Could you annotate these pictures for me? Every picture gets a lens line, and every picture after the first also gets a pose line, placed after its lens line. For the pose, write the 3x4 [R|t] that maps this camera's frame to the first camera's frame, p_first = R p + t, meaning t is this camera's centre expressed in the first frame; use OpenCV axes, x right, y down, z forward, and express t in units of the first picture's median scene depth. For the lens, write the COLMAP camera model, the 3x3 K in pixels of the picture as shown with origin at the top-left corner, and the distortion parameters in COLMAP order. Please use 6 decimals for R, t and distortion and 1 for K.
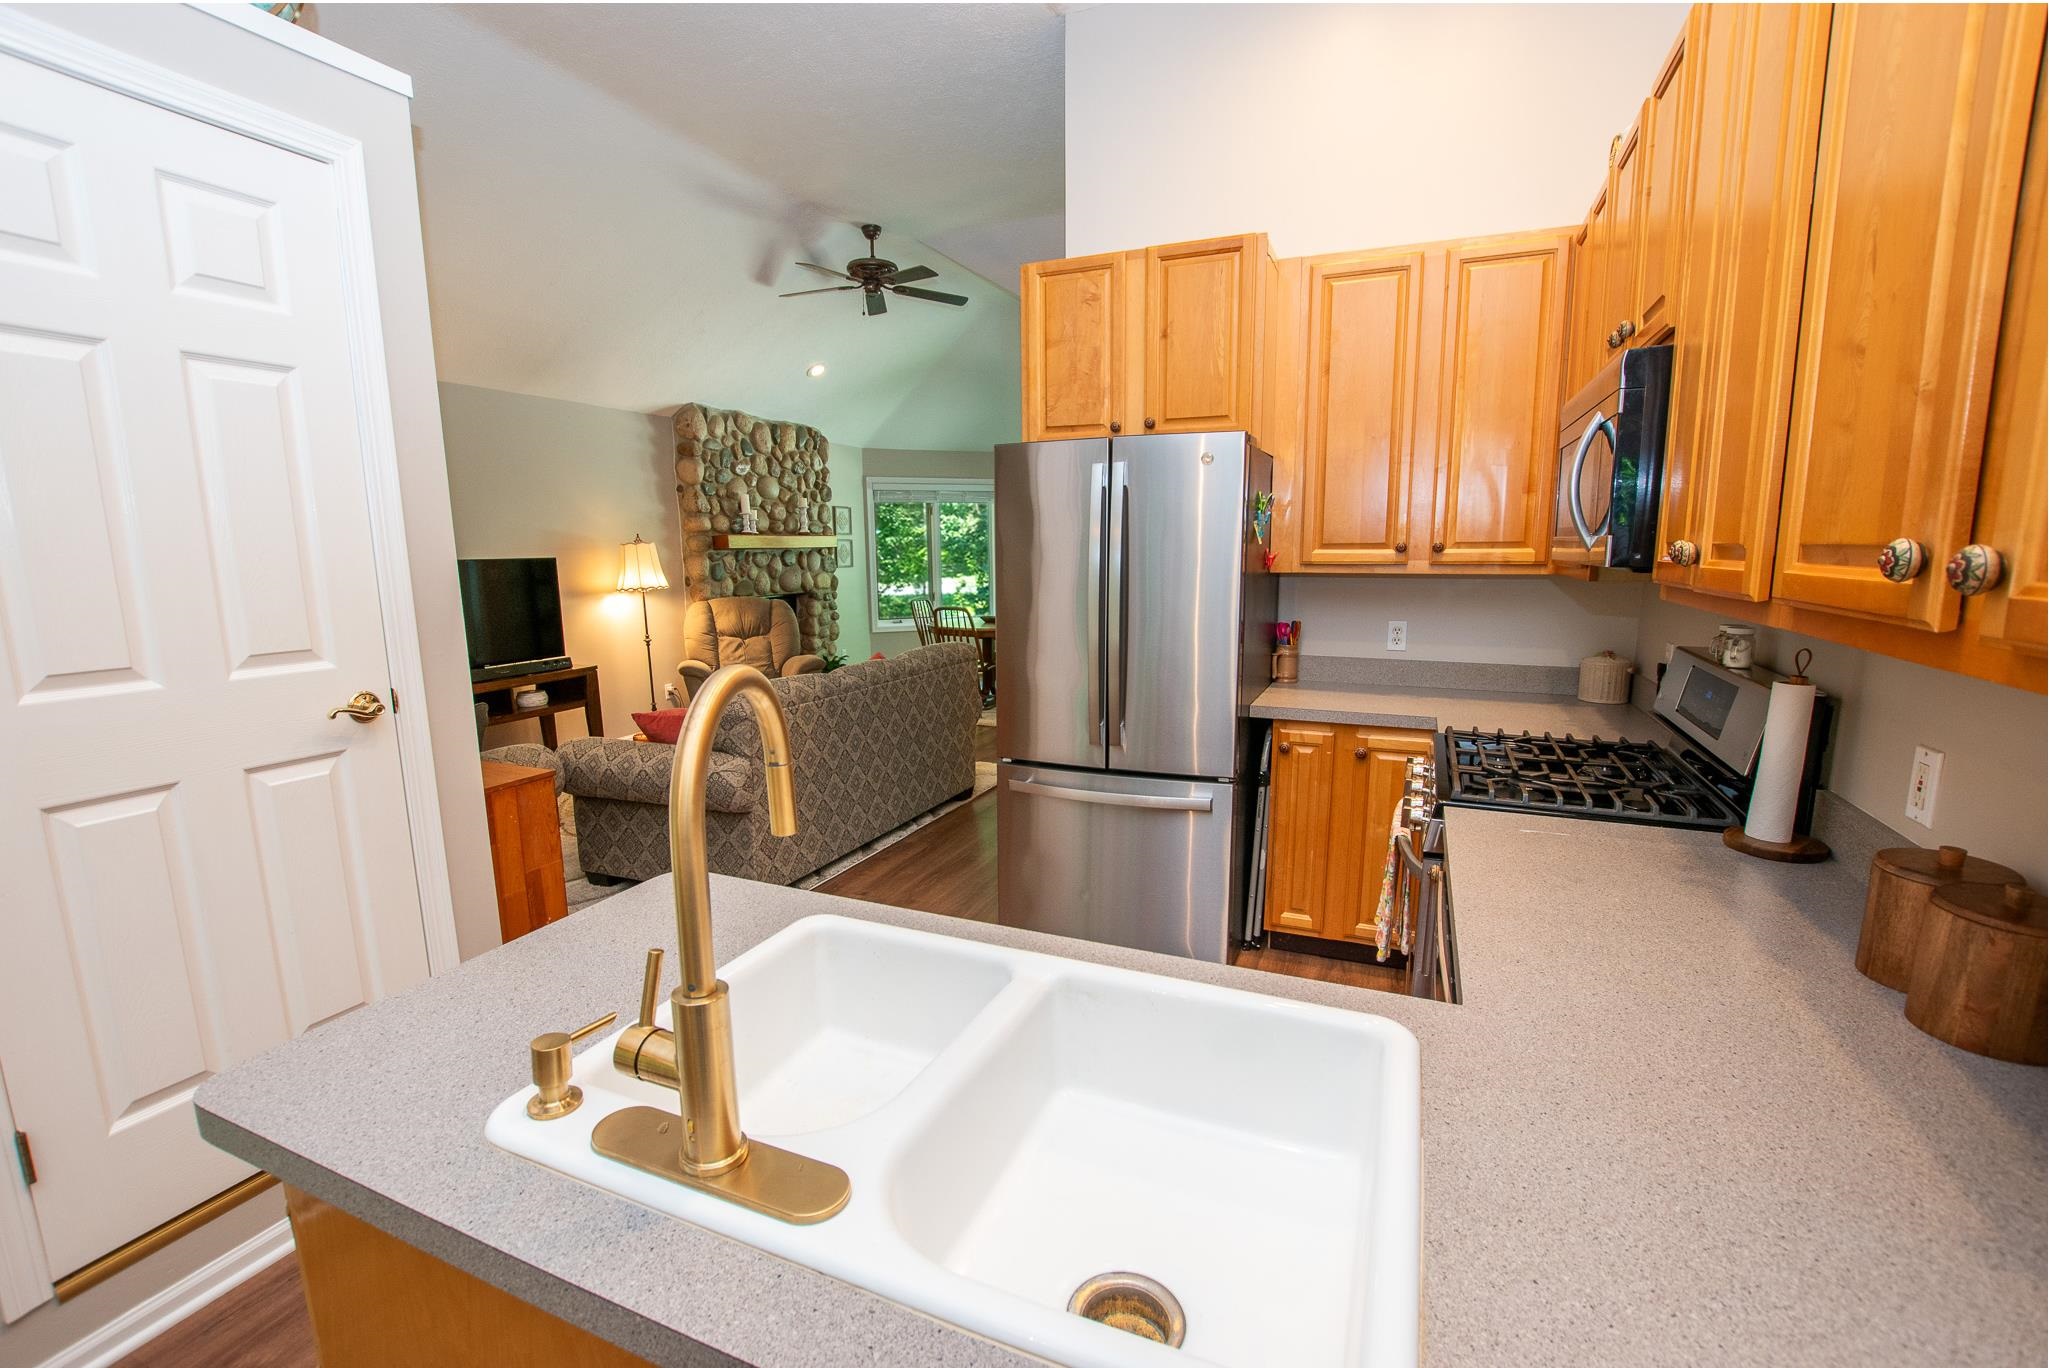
lens RADIAL K [[909.1, 0, 1027.5], [0, 909.1, 697.0], [0, 0, 1]] dist [-0.030116, 0.002760]
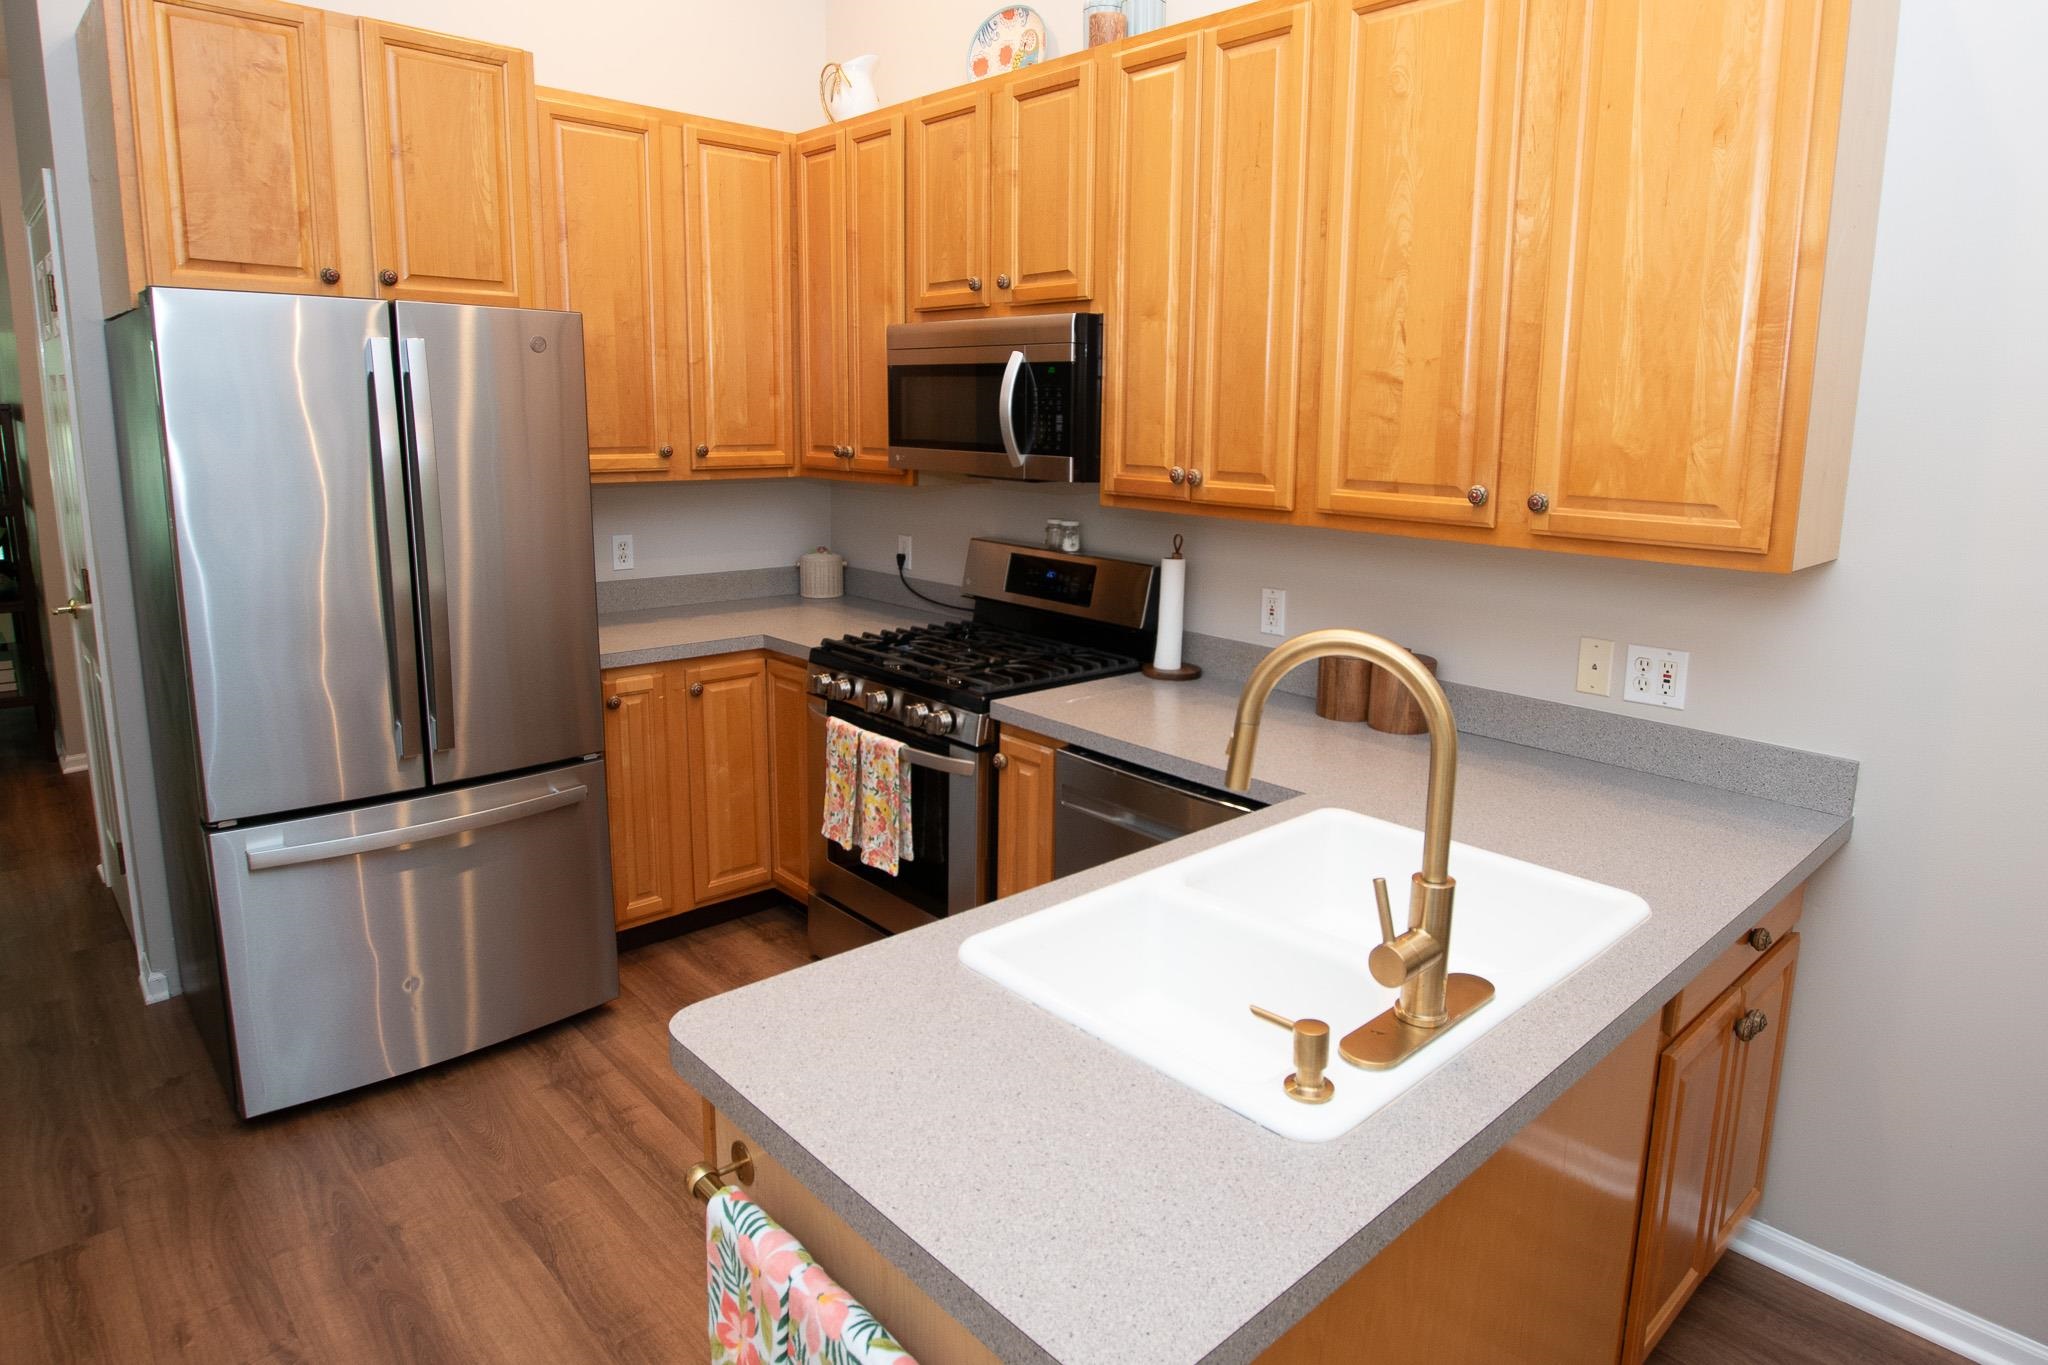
lens RADIAL K [[1186.2, 0, 1085.9], [0, 1186.2, 616.9], [0, 0, 1]] dist [-0.030389, 0.002186]
pose [[0.381241, -0.141310, 0.913612, -0.244760], [0.131617, 0.986479, 0.097658, -0.032342], [-0.915058, 0.083015, 0.394685, 0.092676]]
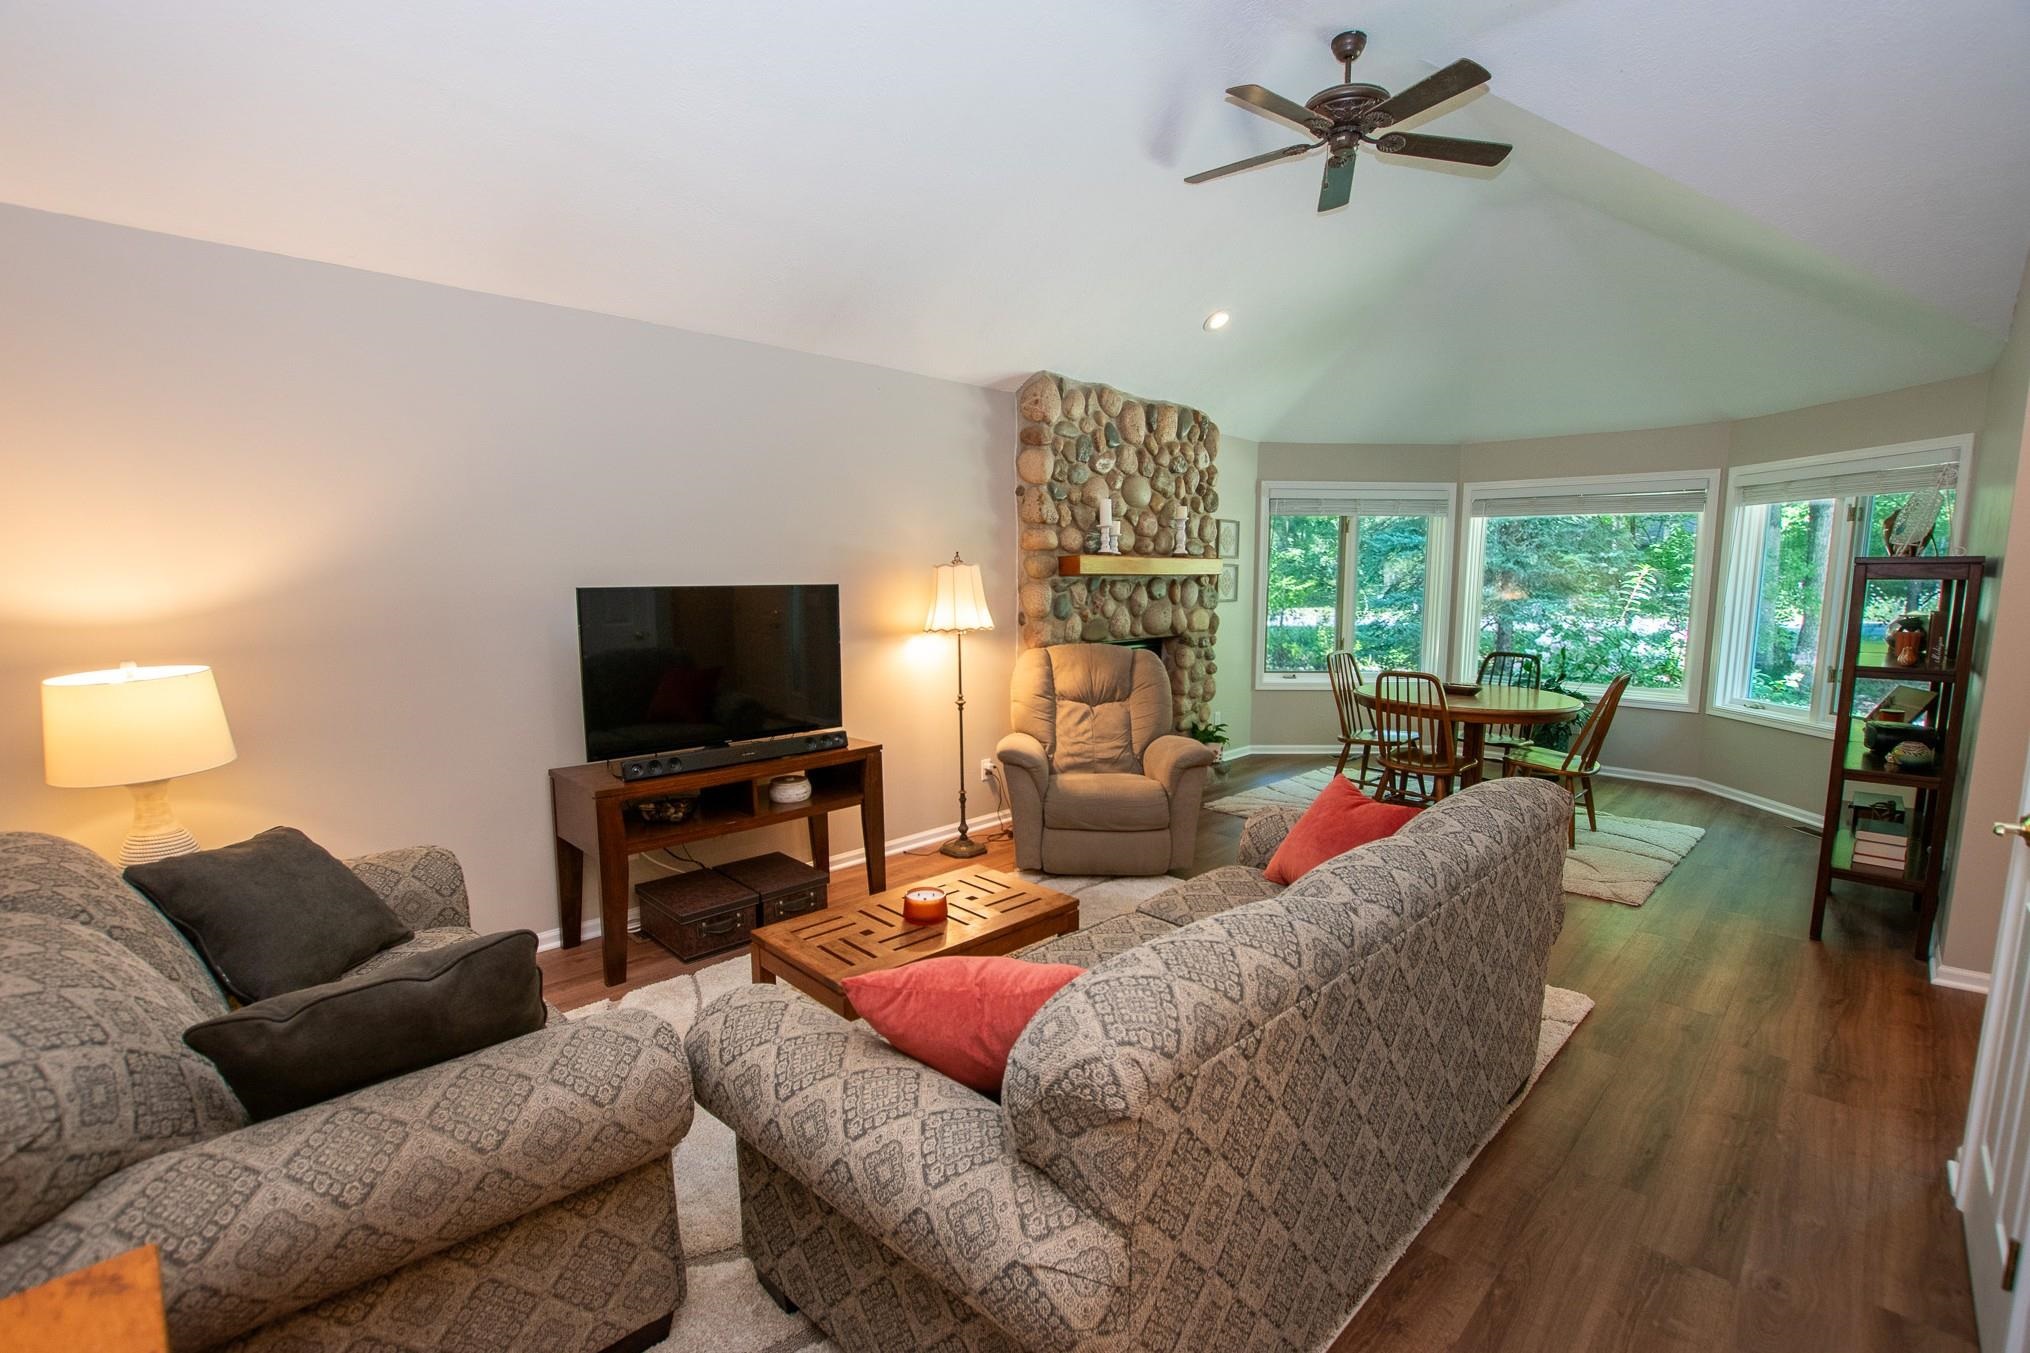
lens RADIAL K [[900.2, 0, 1012.9], [0, 900.2, 693.8], [0, 0, 1]] dist [-0.030116, 0.002760]
pose [[0.928876, 0.062055, -0.365156, -0.129637], [-0.072851, 0.997217, -0.015850, -0.062458], [0.363157, 0.041324, 0.930811, 0.368910]]
